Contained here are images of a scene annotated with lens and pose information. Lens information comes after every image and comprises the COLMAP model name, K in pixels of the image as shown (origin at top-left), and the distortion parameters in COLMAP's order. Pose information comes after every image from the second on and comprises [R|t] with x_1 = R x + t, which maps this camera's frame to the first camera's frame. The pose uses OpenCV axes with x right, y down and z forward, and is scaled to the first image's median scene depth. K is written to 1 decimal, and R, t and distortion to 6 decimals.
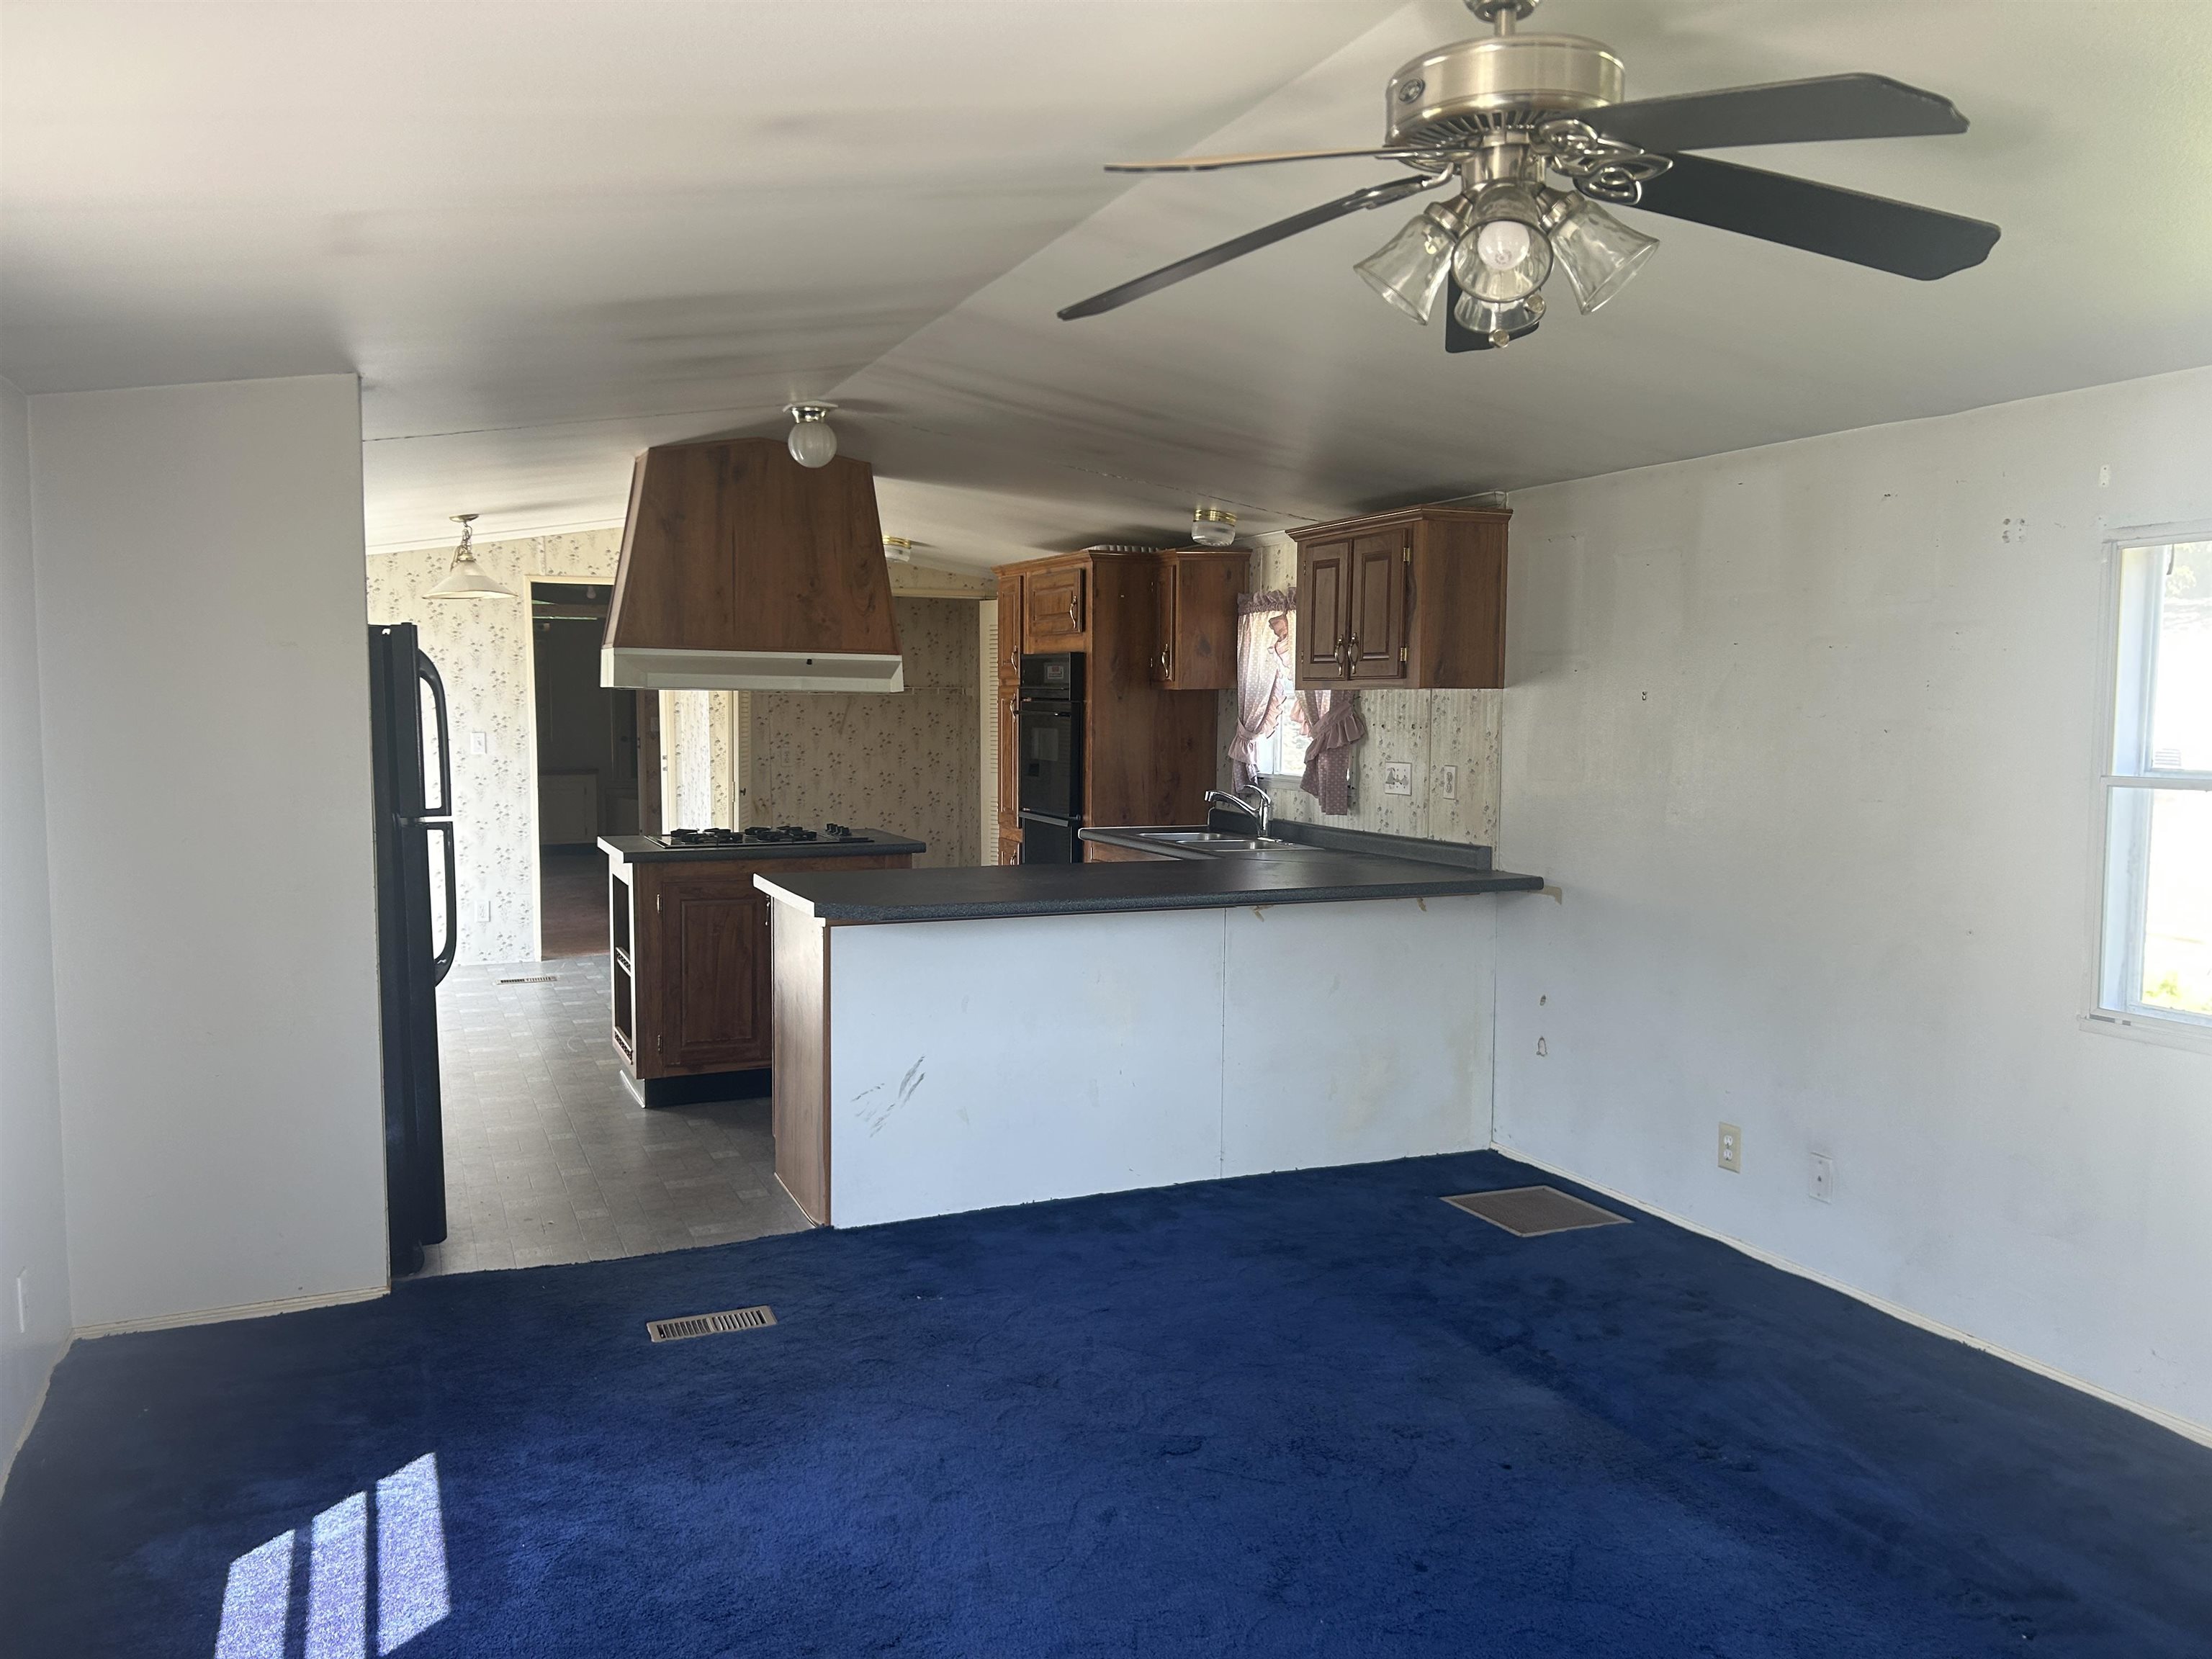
lens RADIAL K [[1664.2, 0, 1105.0], [0, 1664.2, 838.1], [0, 0, 1]] dist [0.071209, -0.091868]
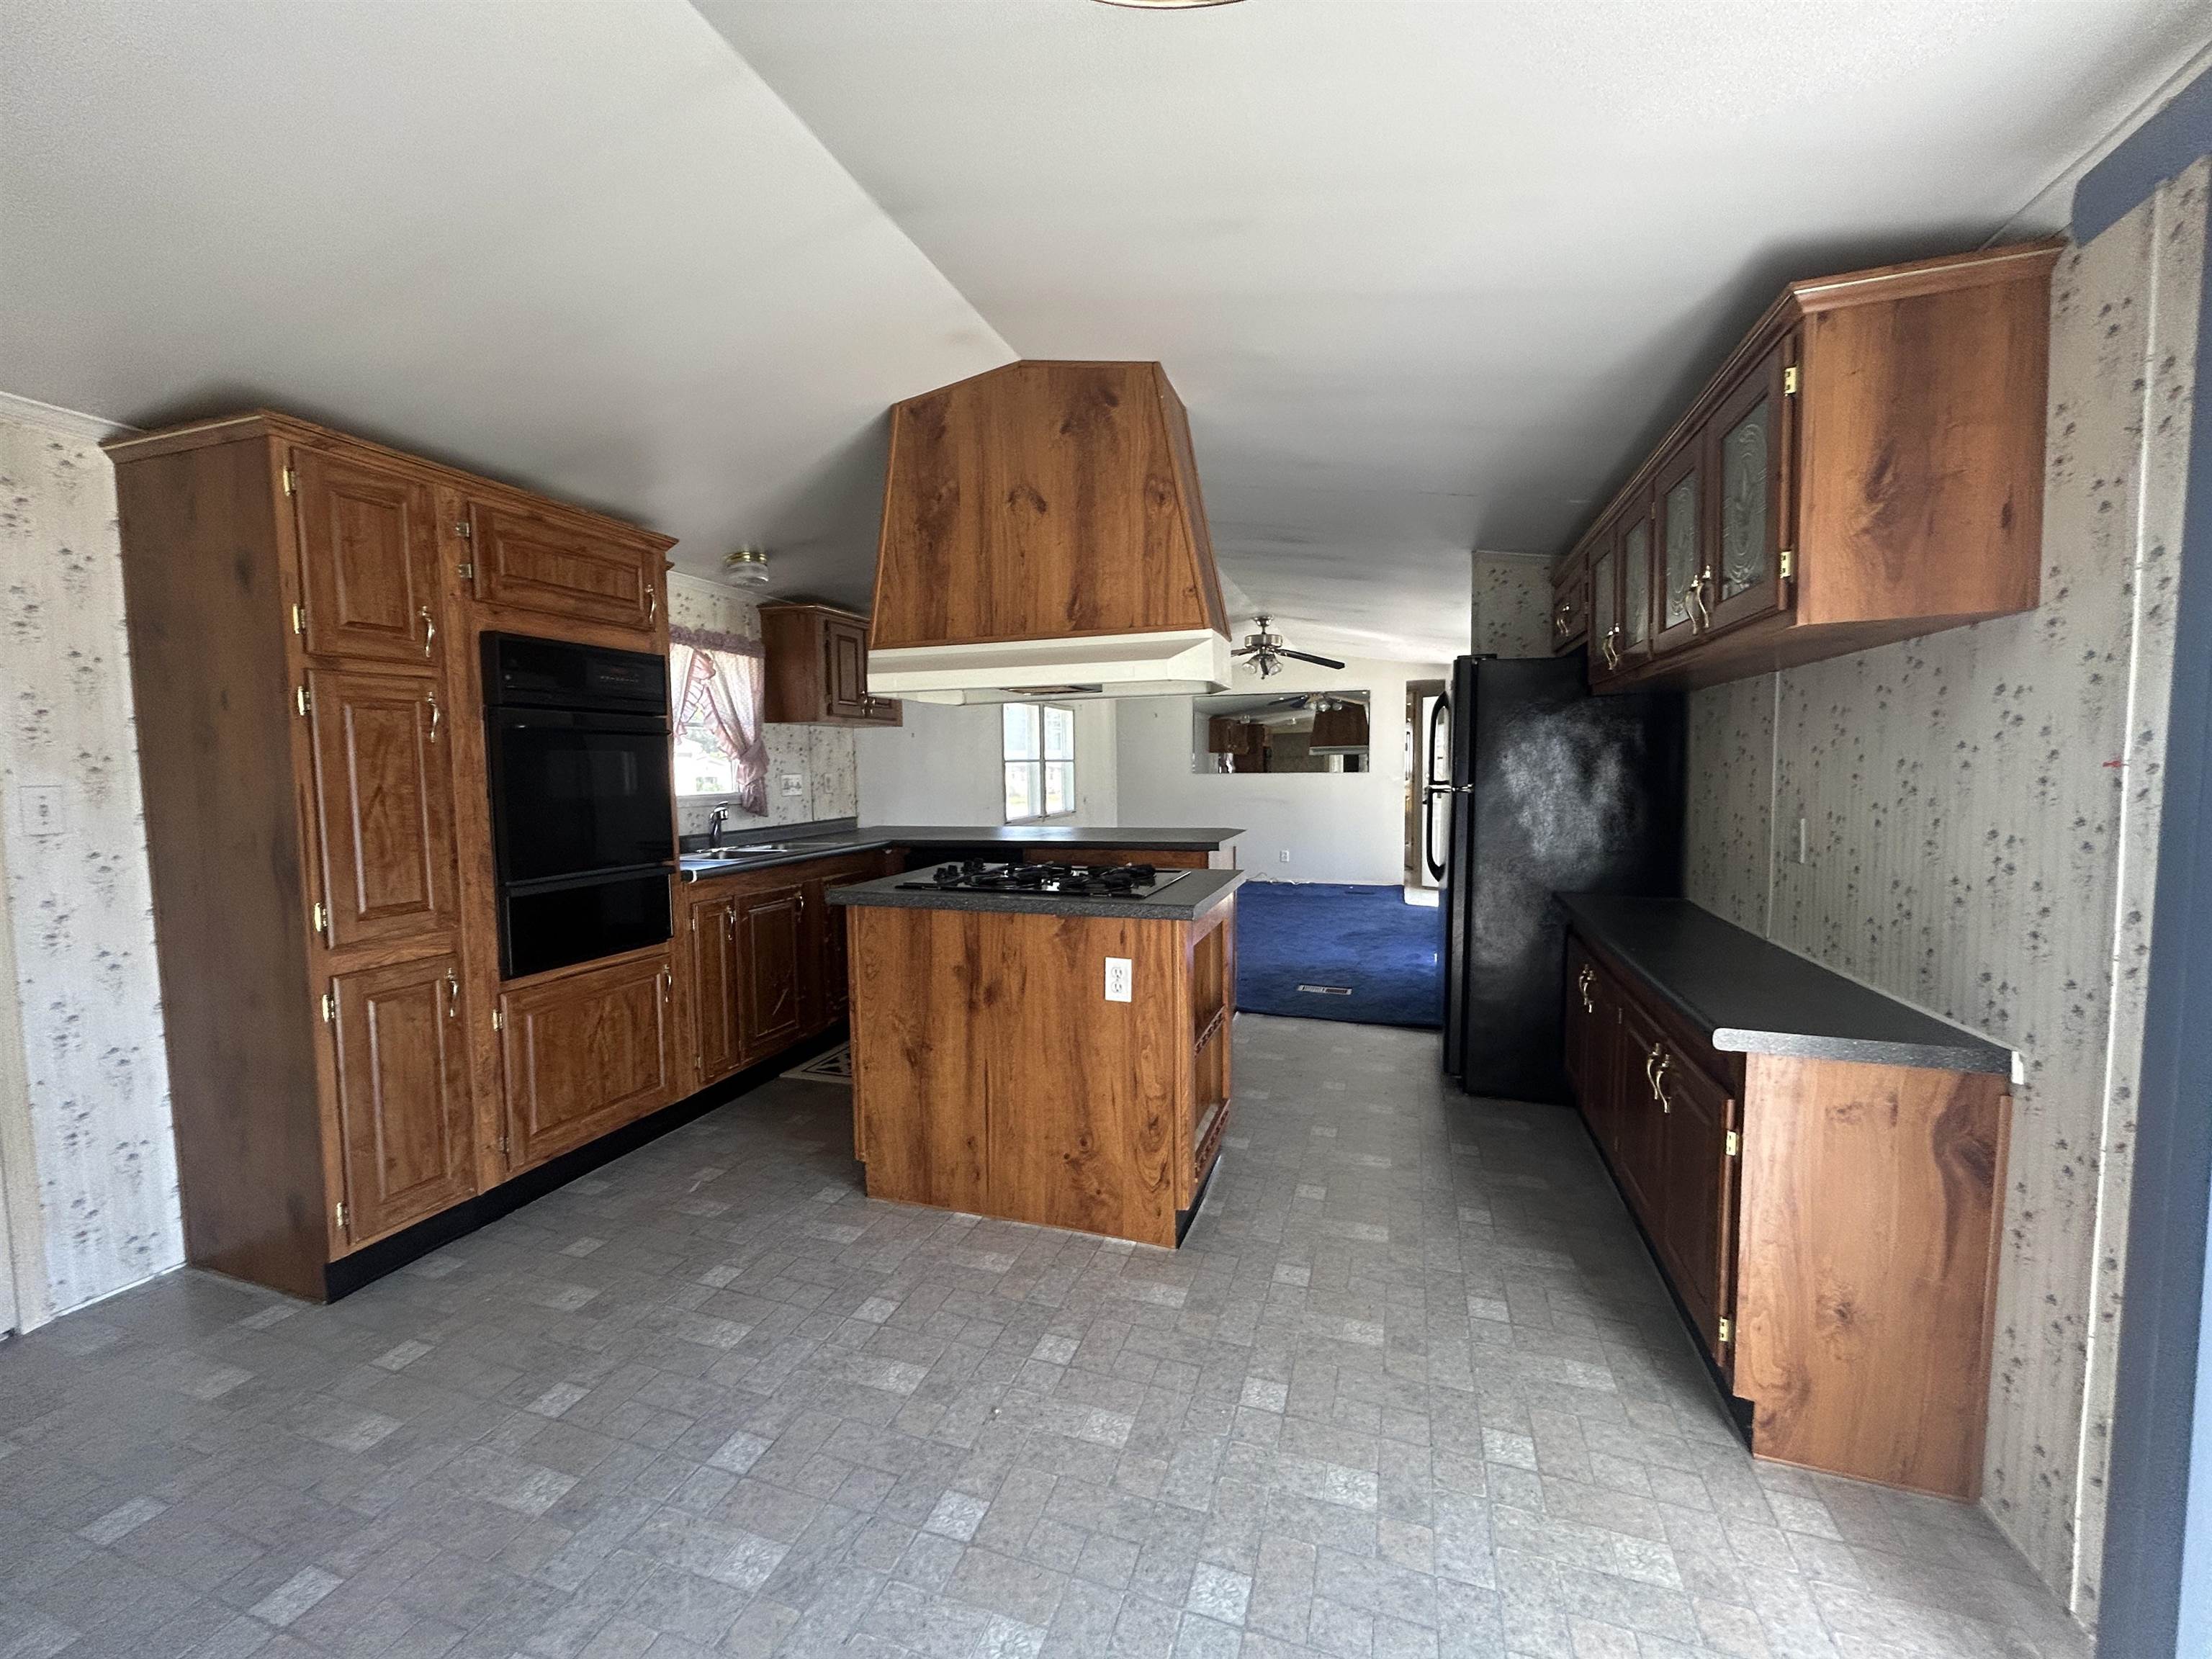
lens RADIAL K [[894.6, 0, 1108.6], [0, 894.6, 826.9], [0, 0, 1]] dist [-0.004941, 0.001858]
pose [[-0.751469, -0.039516, 0.658584, -0.531940], [0.068314, 0.988179, 0.137241, -0.084879], [-0.656223, 0.148123, -0.739886, 1.351625]]
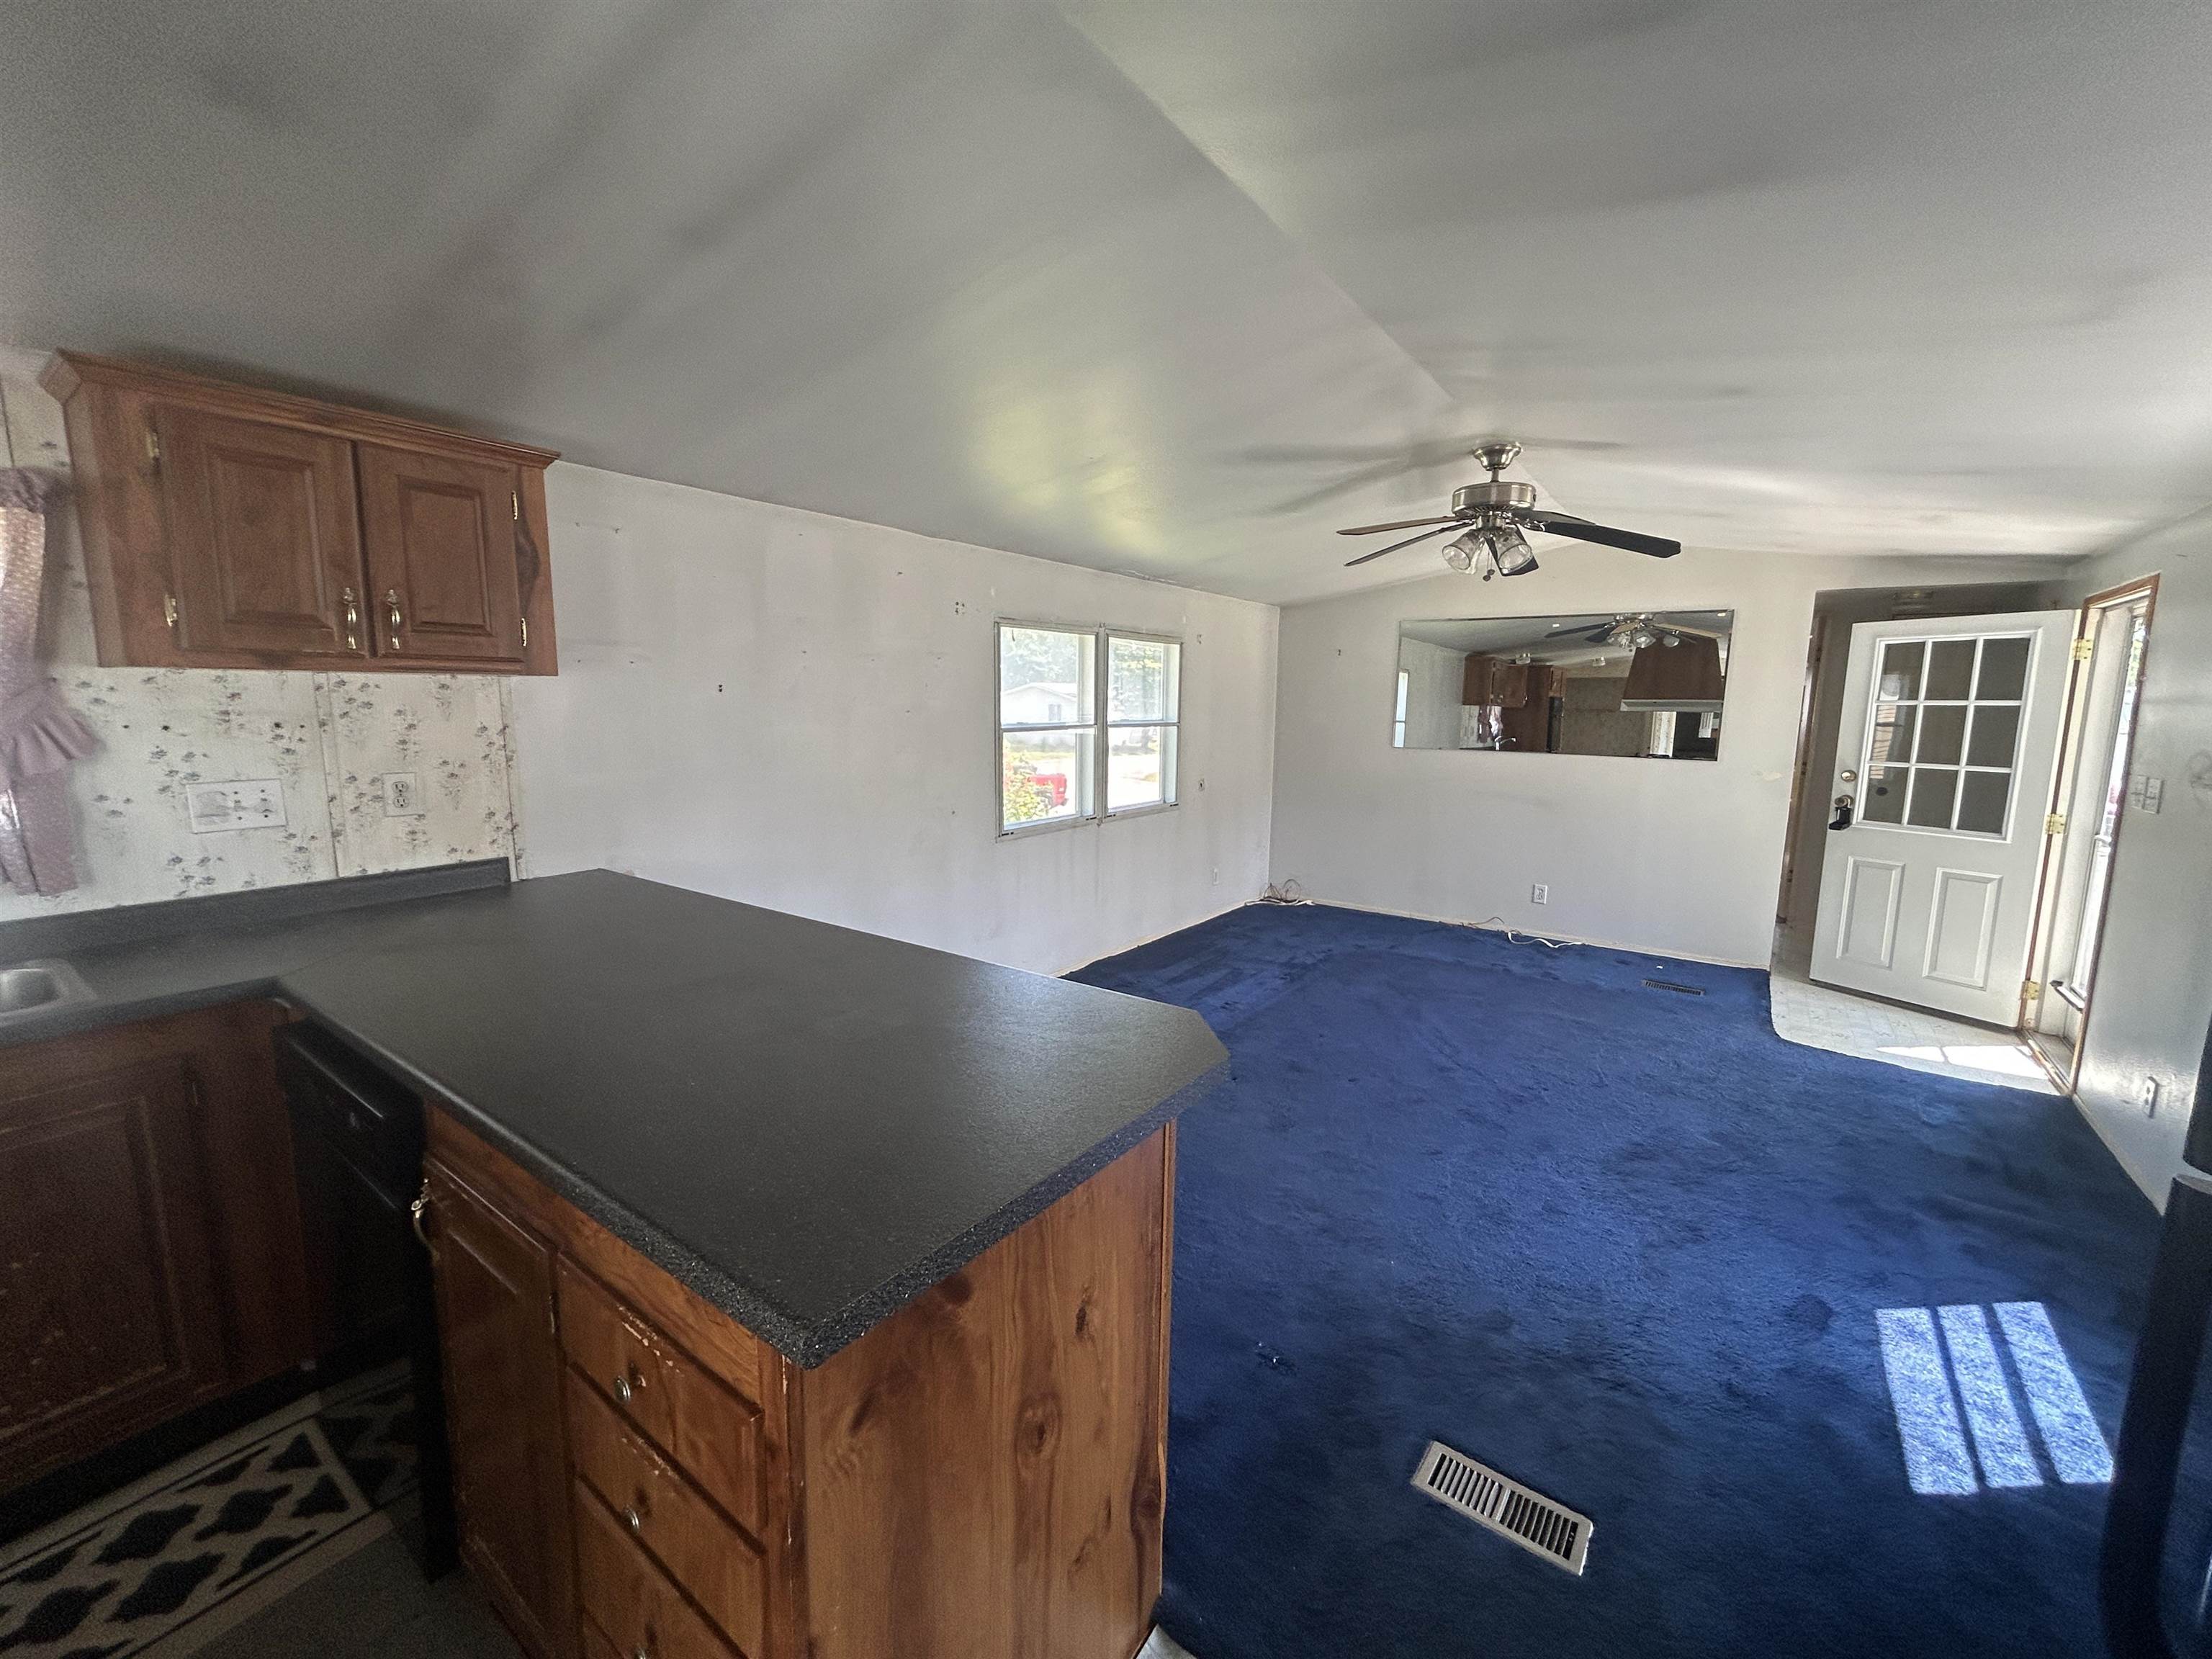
lens RADIAL K [[894.6, 0, 1103.0], [0, 894.6, 828.9], [0, 0, 1]] dist [-0.004941, 0.001858]
pose [[-0.509588, -0.132525, 0.850151, -0.290792], [0.062066, 0.979831, 0.189943, -0.070104], [-0.858177, 0.149558, -0.491085, 0.848046]]
